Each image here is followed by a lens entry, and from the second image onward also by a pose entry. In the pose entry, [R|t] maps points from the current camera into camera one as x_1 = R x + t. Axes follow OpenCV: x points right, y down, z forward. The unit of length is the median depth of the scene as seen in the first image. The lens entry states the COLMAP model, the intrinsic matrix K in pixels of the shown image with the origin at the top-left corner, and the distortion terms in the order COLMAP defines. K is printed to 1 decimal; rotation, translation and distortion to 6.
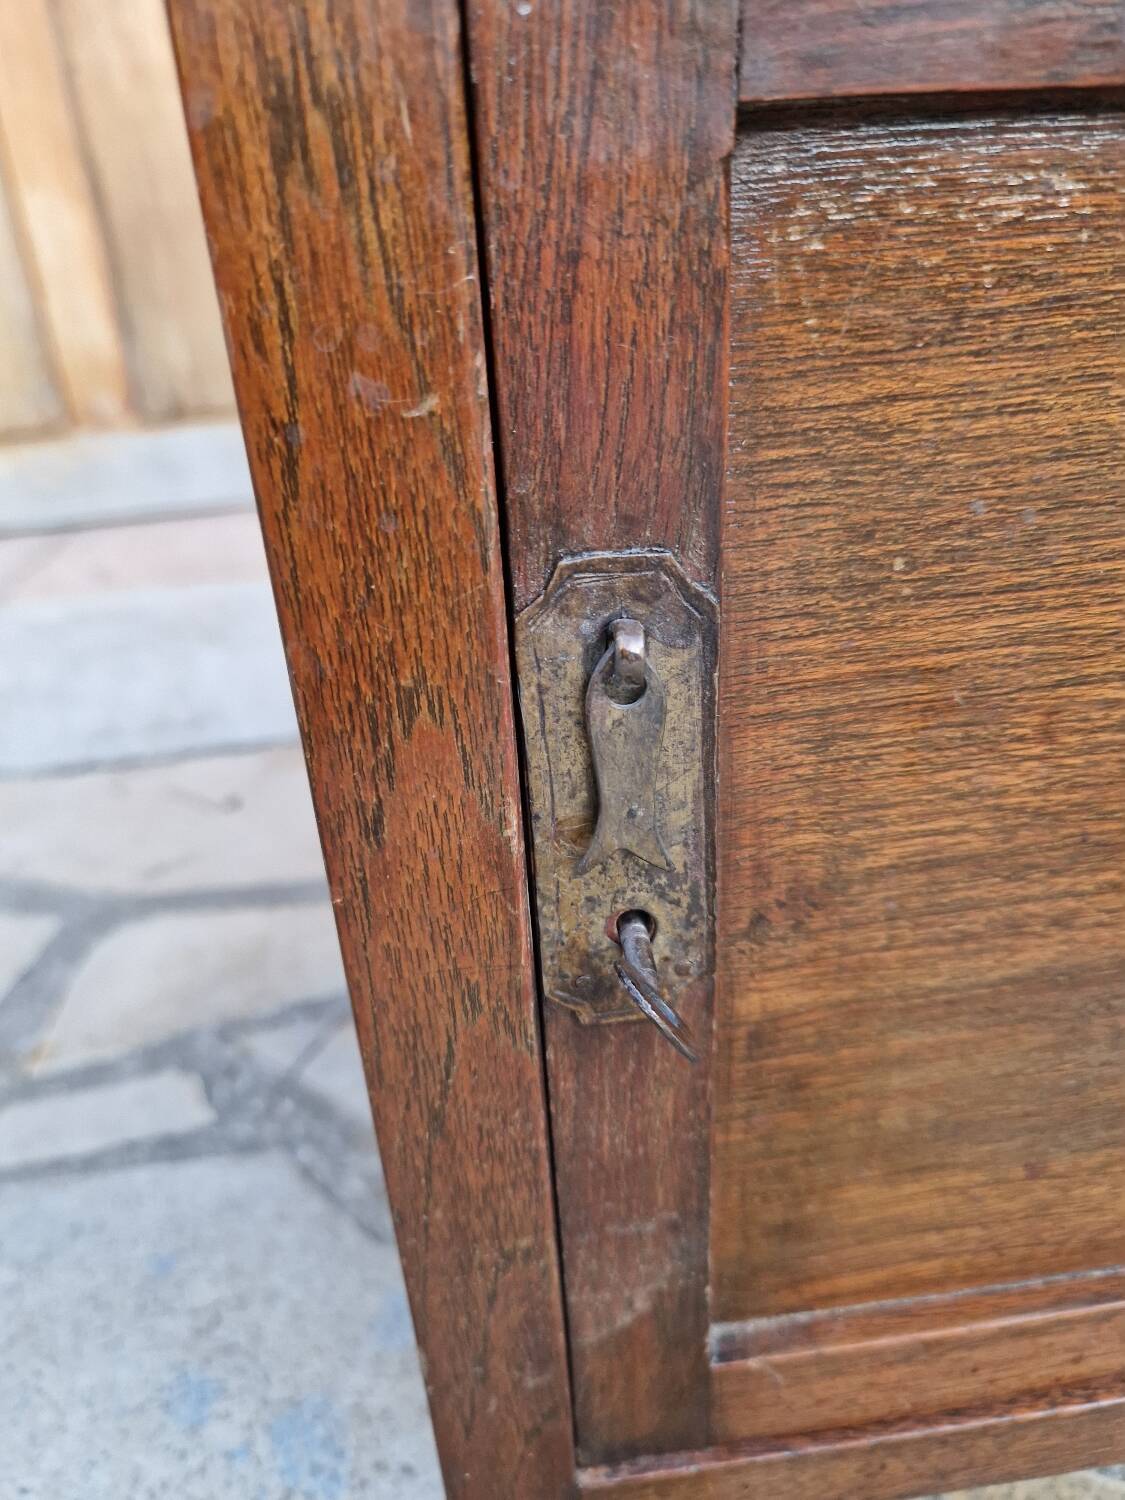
lens RADIAL K [[1070.3, 0, 570.7], [0, 1070.3, 768.3], [0, 0, 1]] dist [-0.013134, -0.011110]
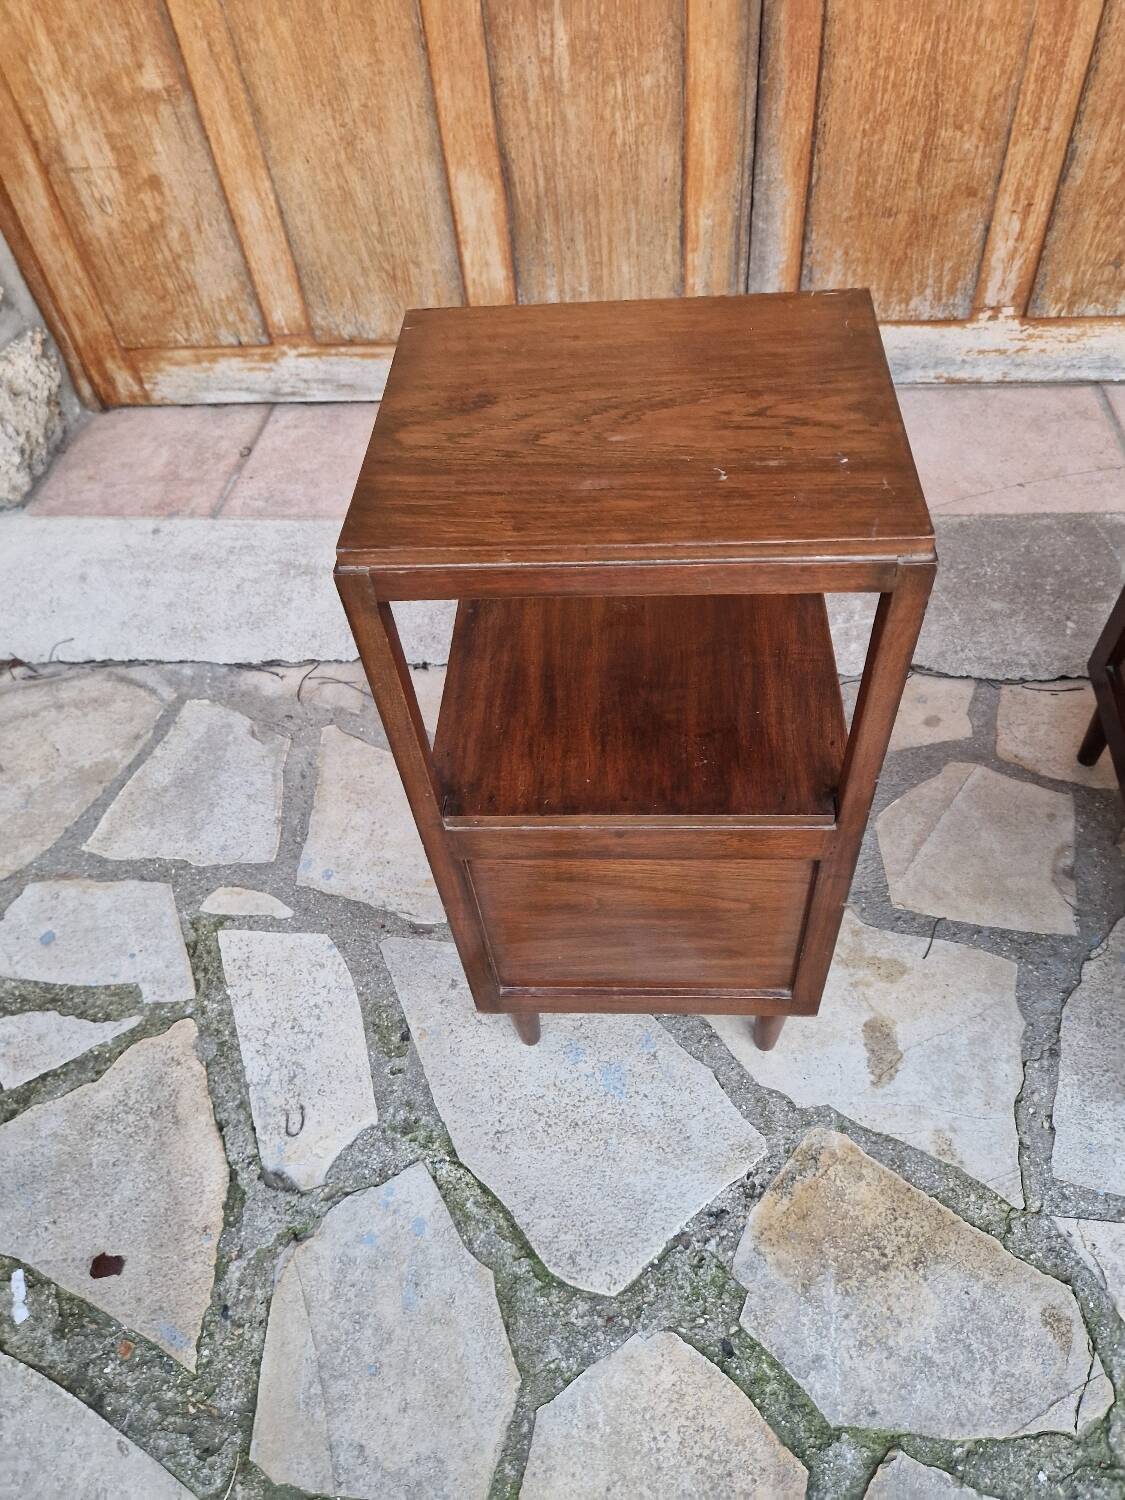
lens RADIAL K [[1014.0, 0, 571.5], [0, 1014.0, 732.0], [0, 0, 1]] dist [0.074011, -0.070655]
pose [[0.966664, 0.188650, -0.173126, -0.104732], [-0.107591, 0.912822, 0.393928, -2.921585], [0.232348, -0.362169, 0.902689, -2.688745]]
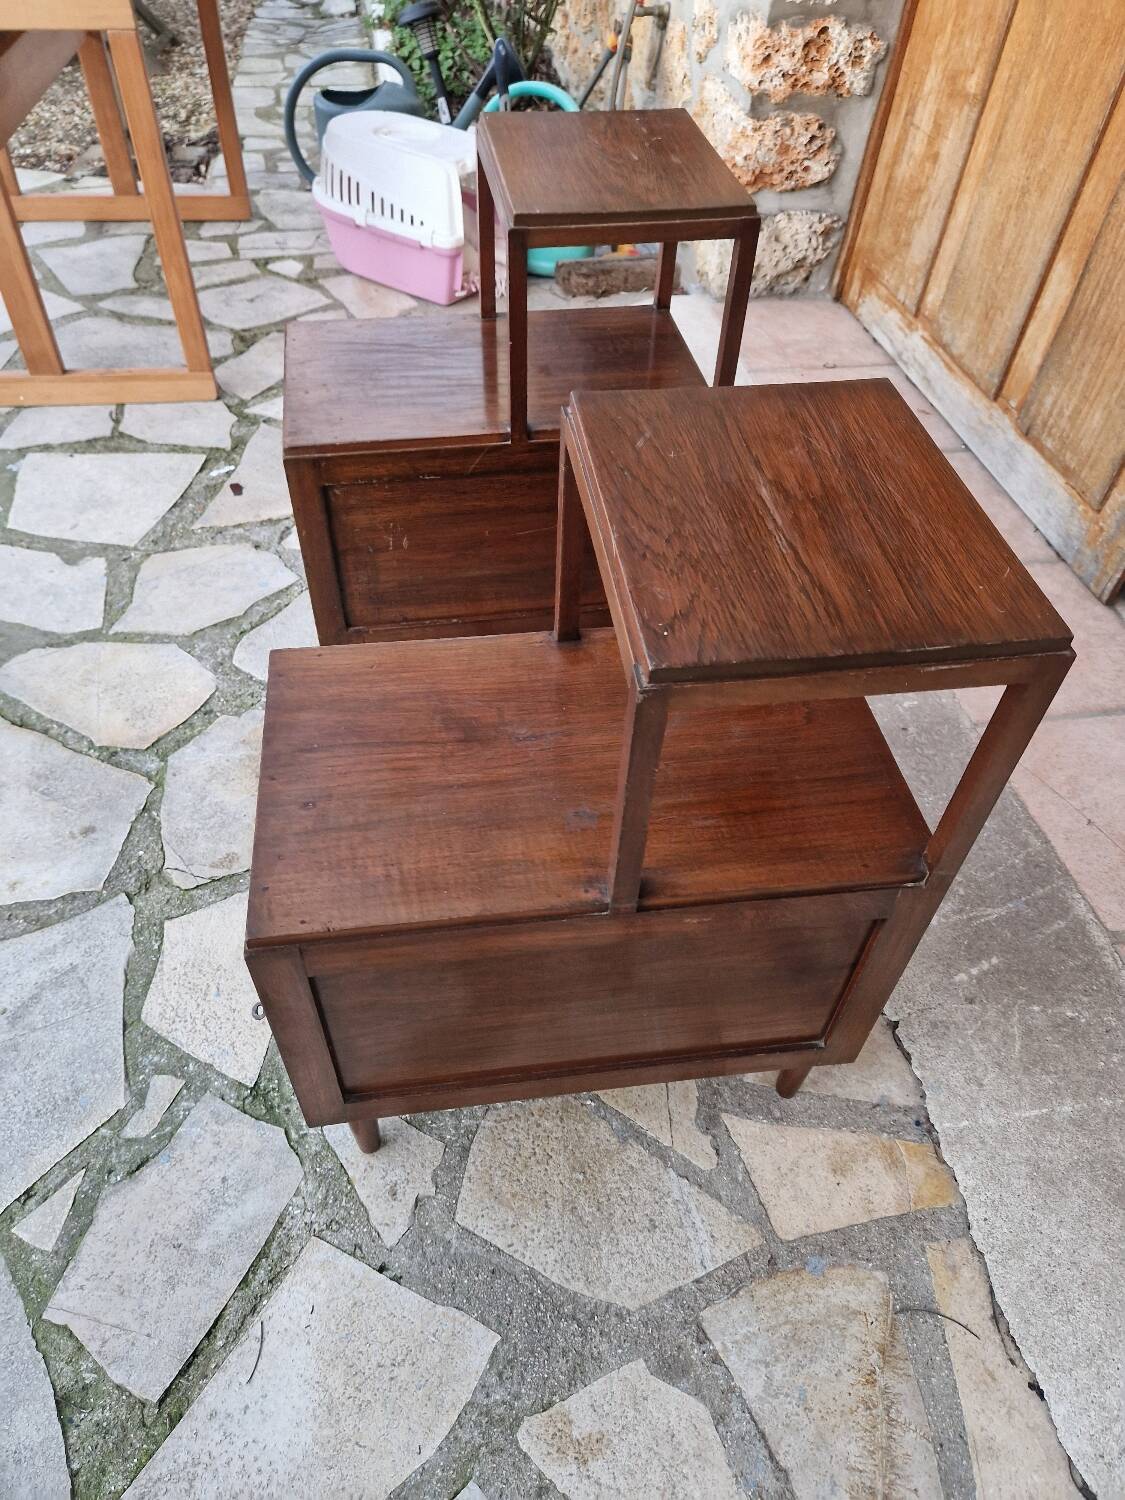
lens RADIAL K [[1014.0, 0, 551.8], [0, 1014.0, 728.0], [0, 0, 1]] dist [0.074011, -0.070655]
pose [[0.003680, 0.763968, -0.645243, 6.134030], [-0.495639, 0.561808, 0.662354, -5.300176], [0.868521, 0.317370, 0.380720, 0.359071]]
